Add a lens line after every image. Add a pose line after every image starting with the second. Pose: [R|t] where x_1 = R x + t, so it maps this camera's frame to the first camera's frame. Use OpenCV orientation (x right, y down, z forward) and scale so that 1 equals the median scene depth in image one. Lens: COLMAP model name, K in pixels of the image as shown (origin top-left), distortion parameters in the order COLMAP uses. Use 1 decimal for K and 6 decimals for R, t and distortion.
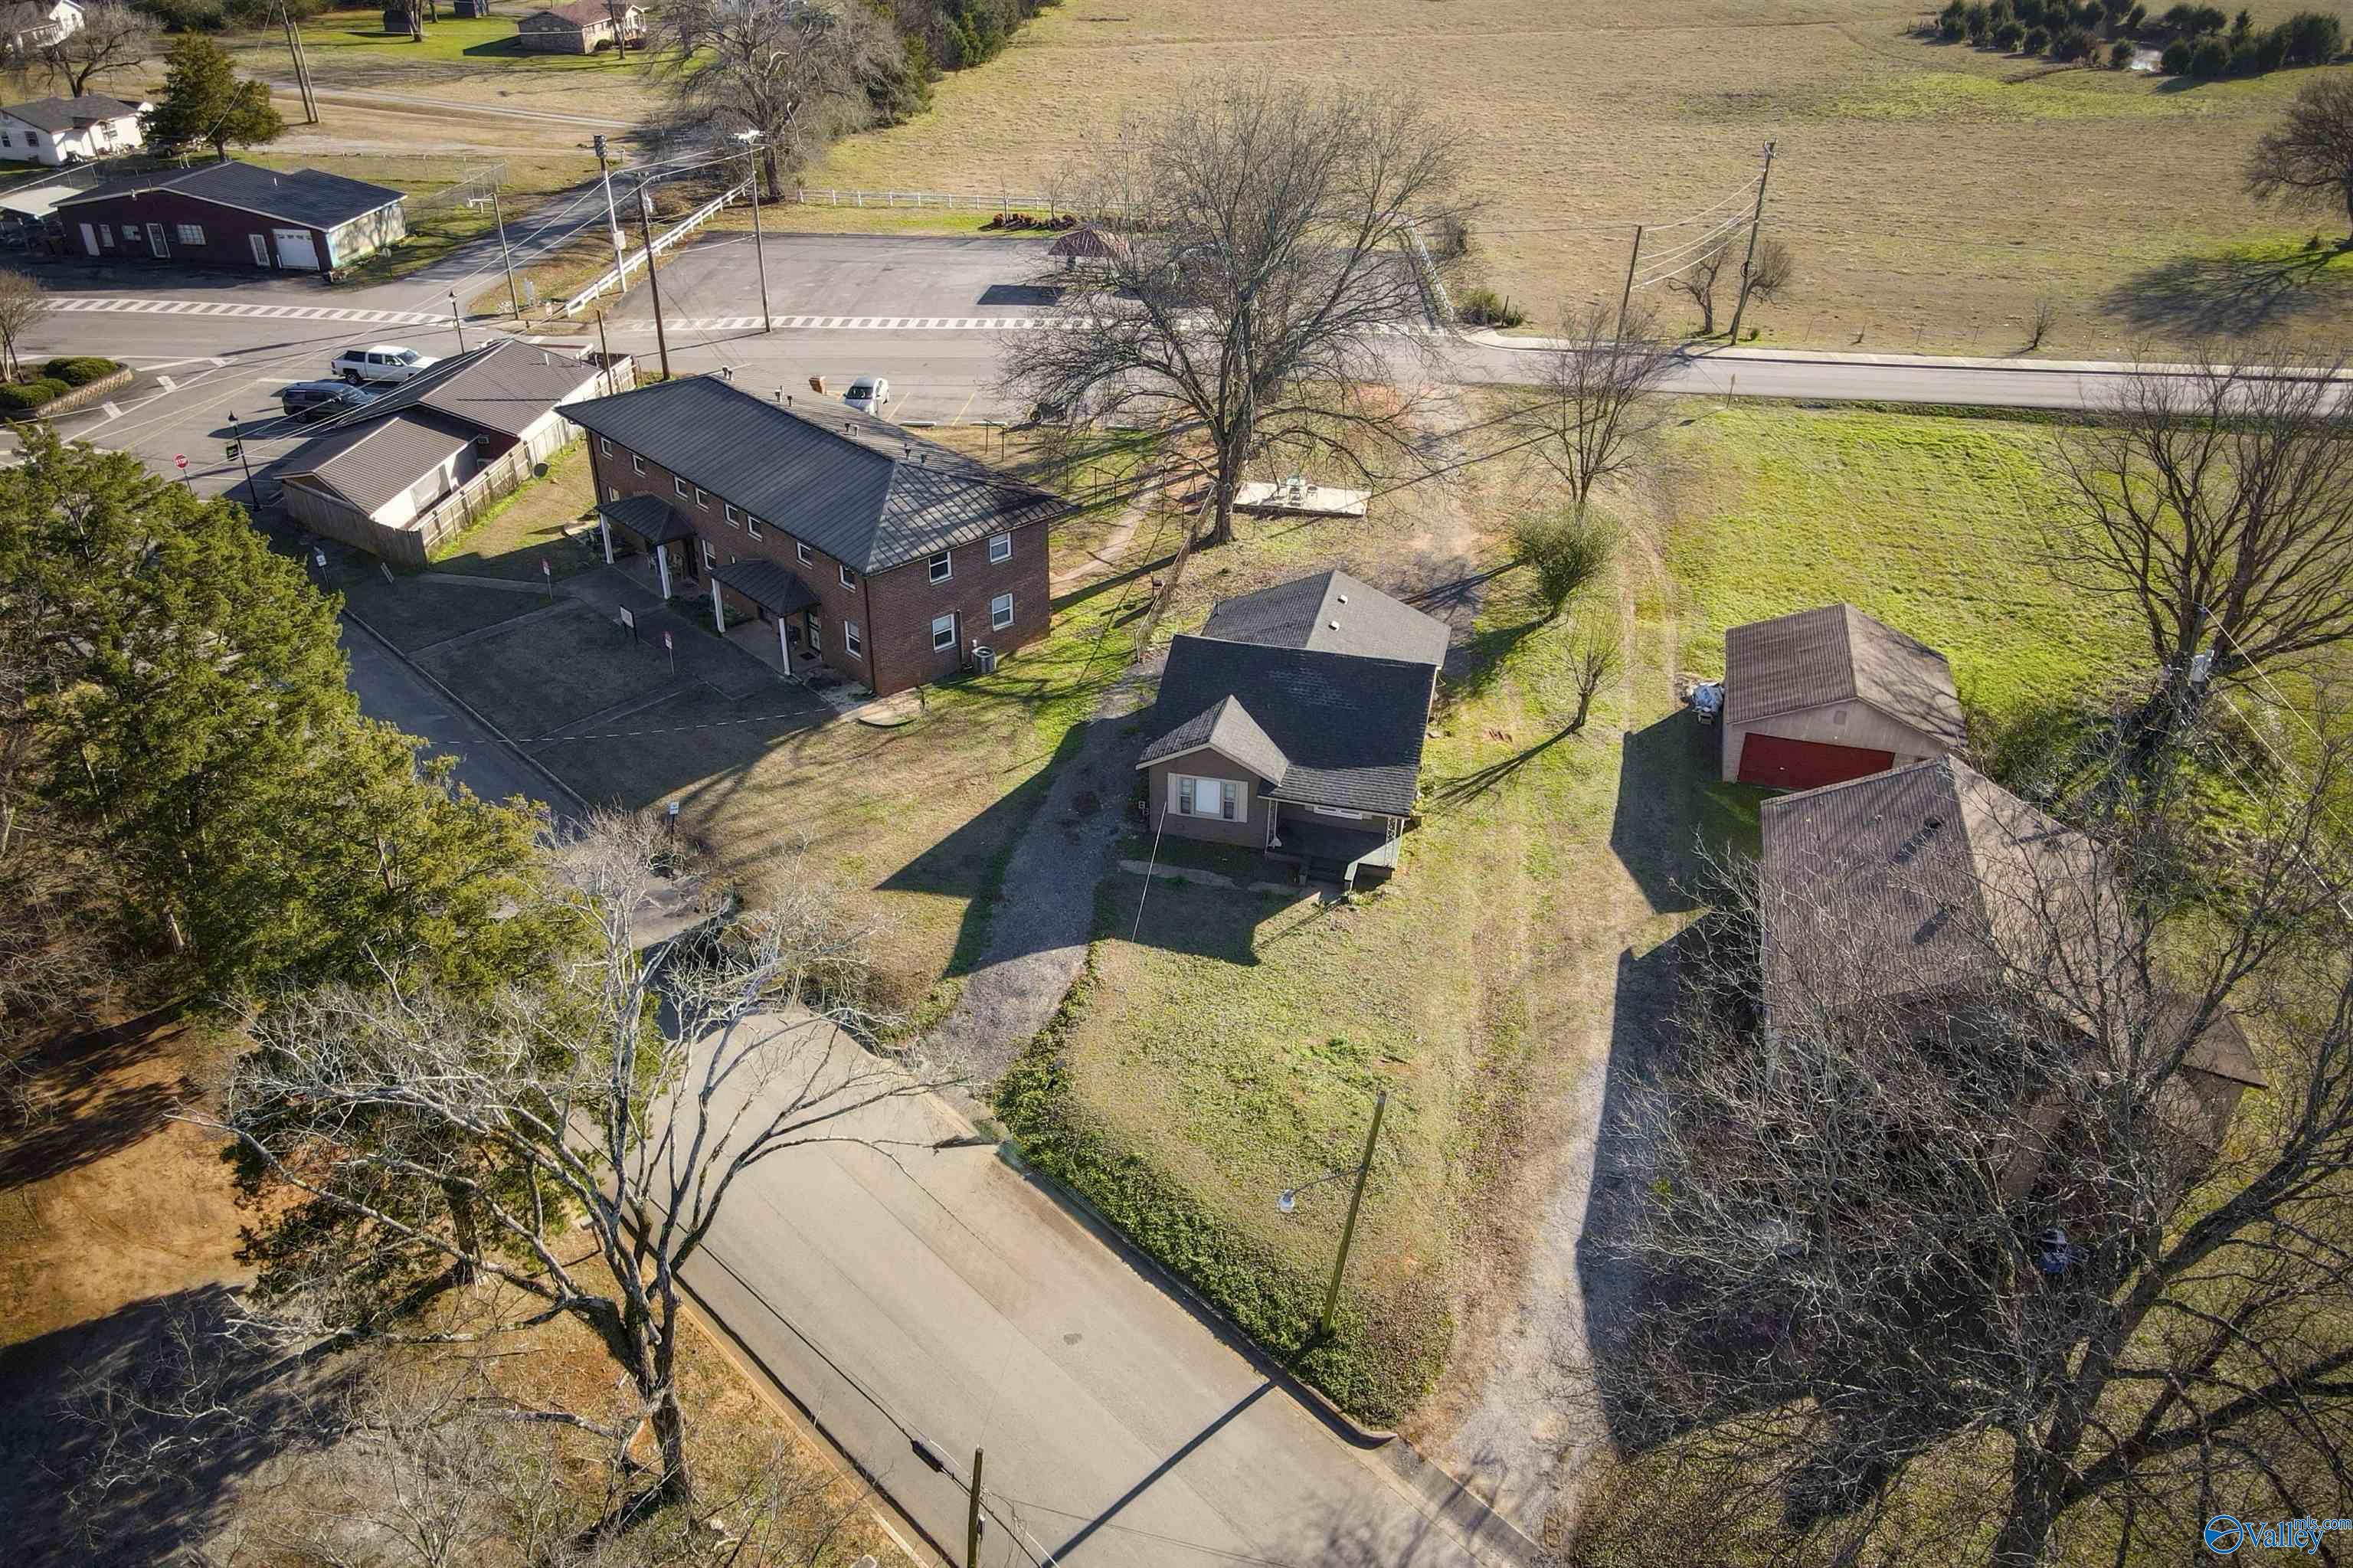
lens RADIAL K [[1684.7, 0, 1241.6], [0, 1684.7, 783.3], [0, 0, 1]] dist [0.002911, 0.329032]
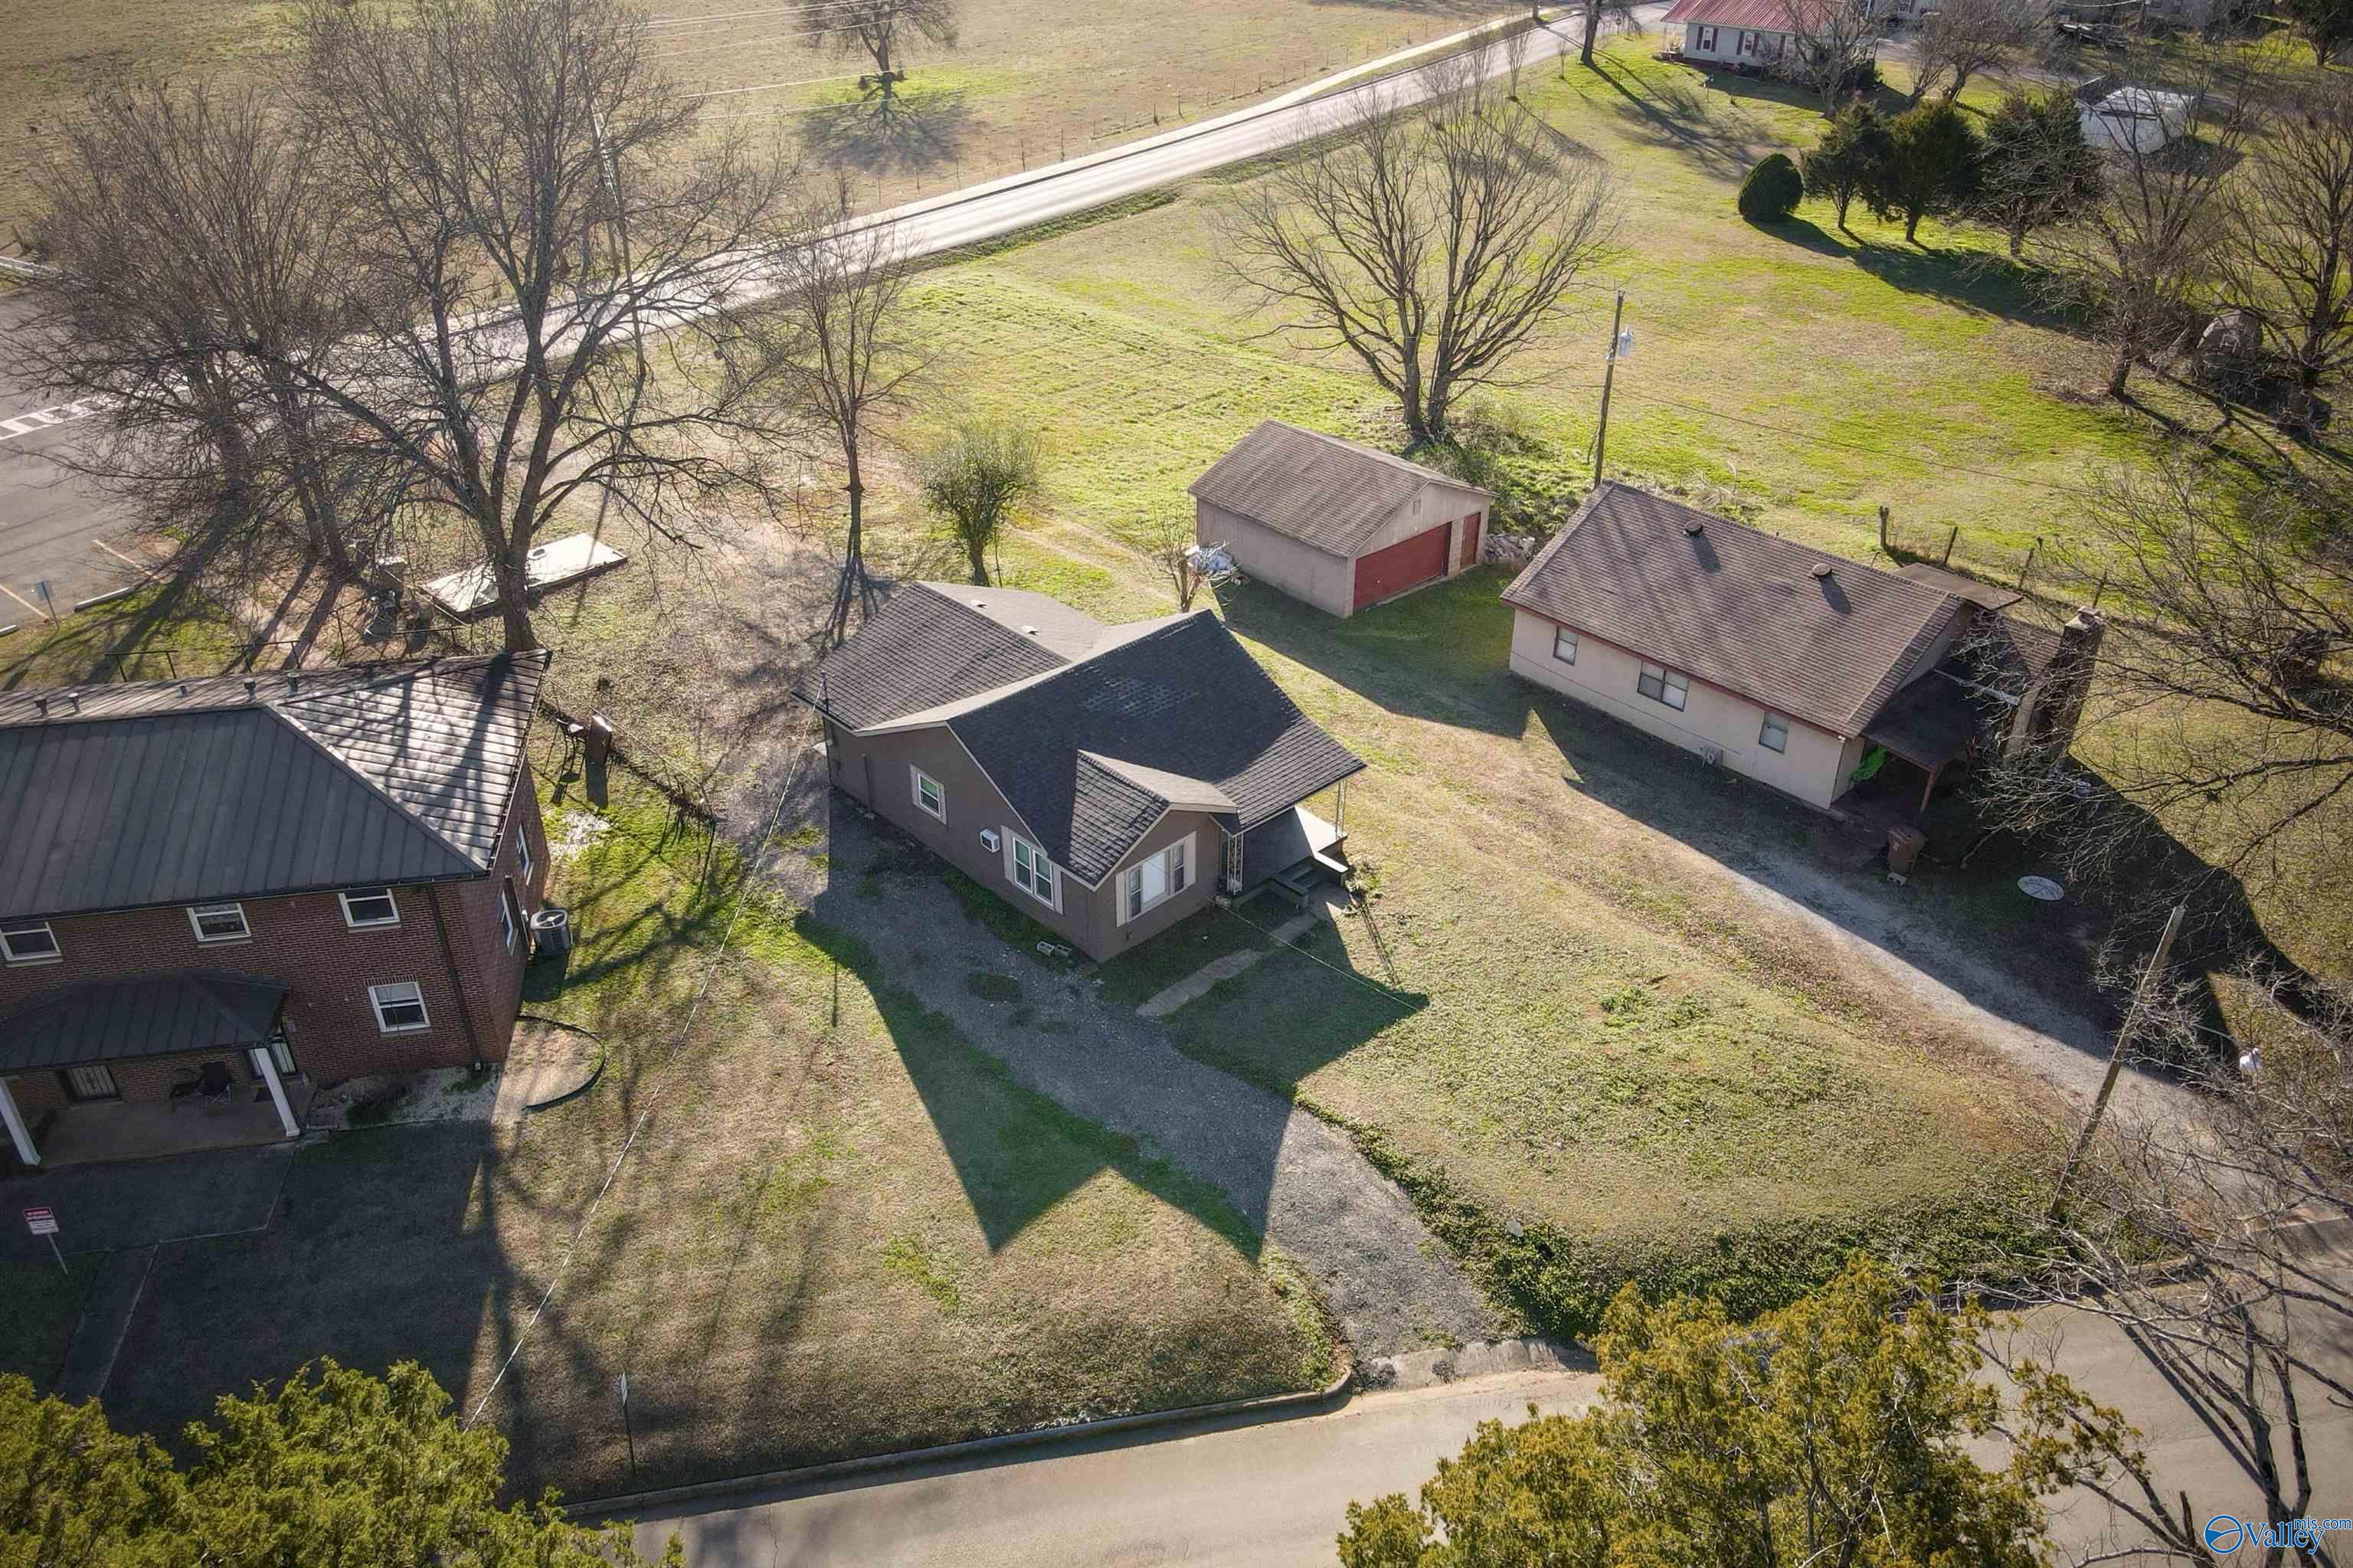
lens RADIAL K [[1676.7, 0, 1165.2], [0, 1676.7, 799.1], [0, 0, 1]] dist [0.046740, 0.002098]
pose [[0.571254, -0.463858, 0.677130, -0.542165], [0.433341, 0.871085, 0.231141, -0.206713], [-0.697055, 0.161388, 0.698619, 0.506171]]
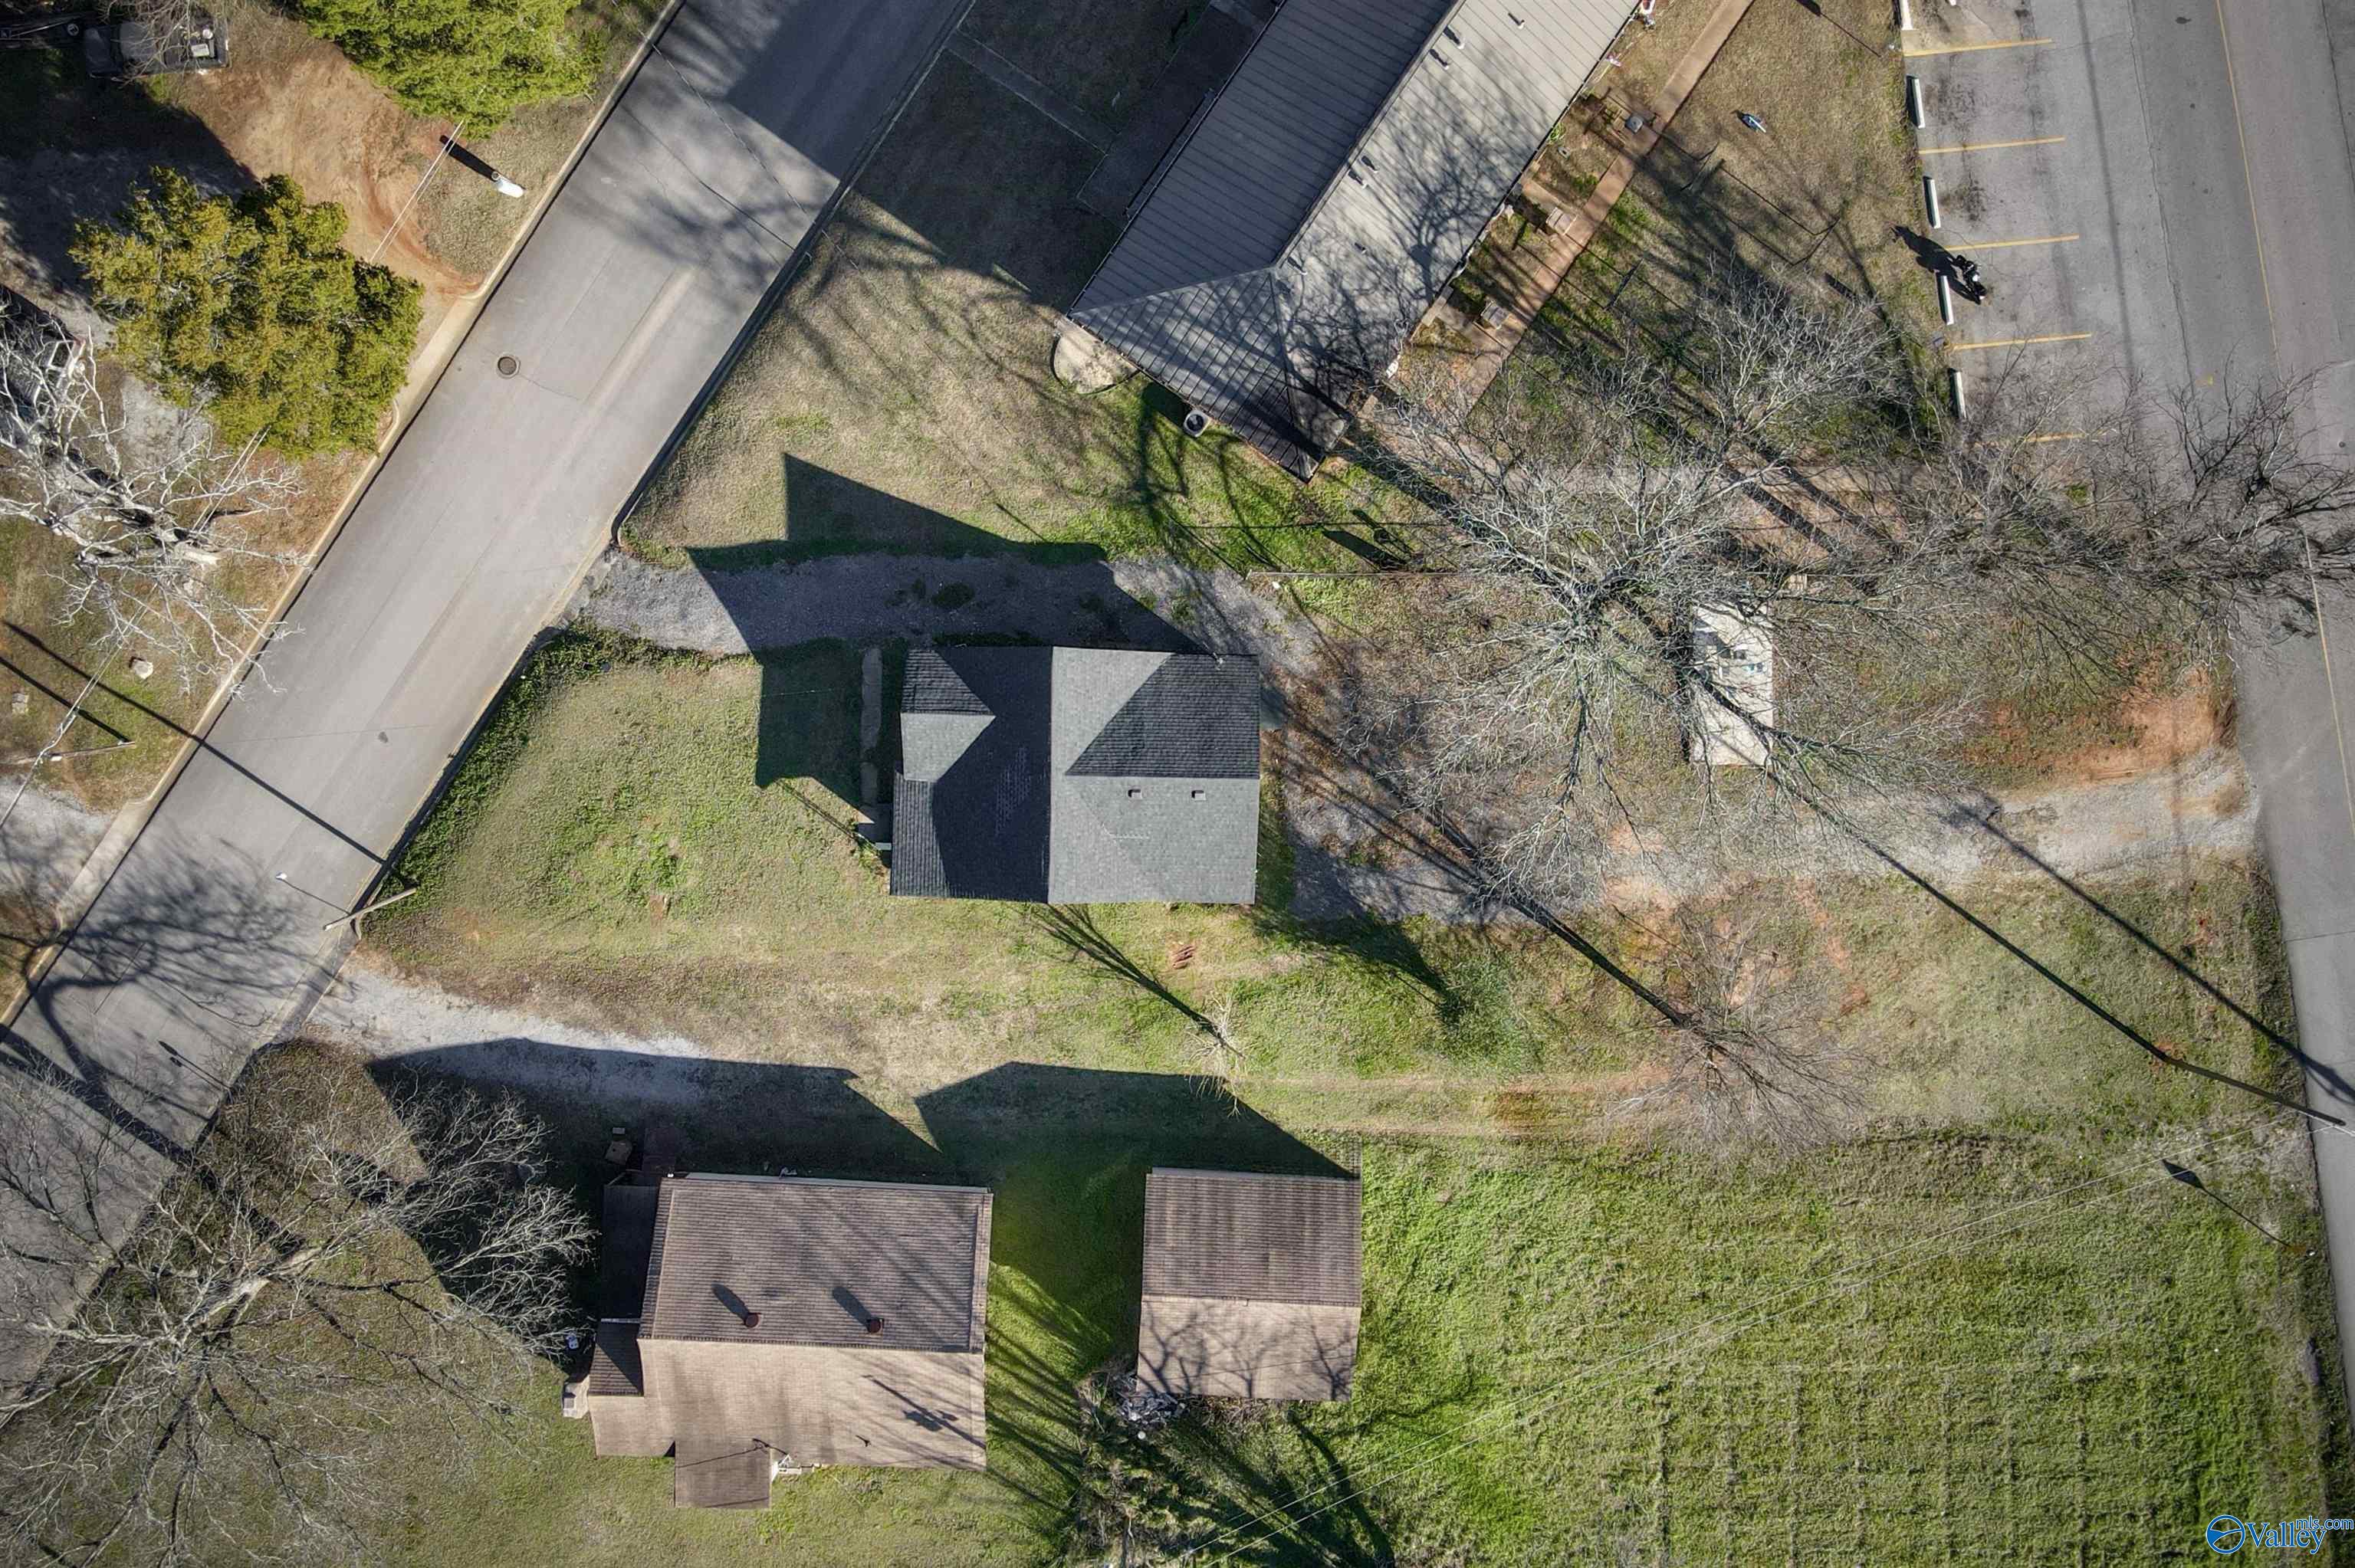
lens RADIAL K [[1677.9, 0, 1166.2], [0, 1677.9, 799.1], [0, 0, 1]] dist [0.046740, 0.002098]
pose [[0.178499, 0.983833, 0.014531, 0.052462], [-0.517886, 0.081384, 0.851570, -1.097459], [0.836620, -0.159530, 0.524040, 0.579645]]
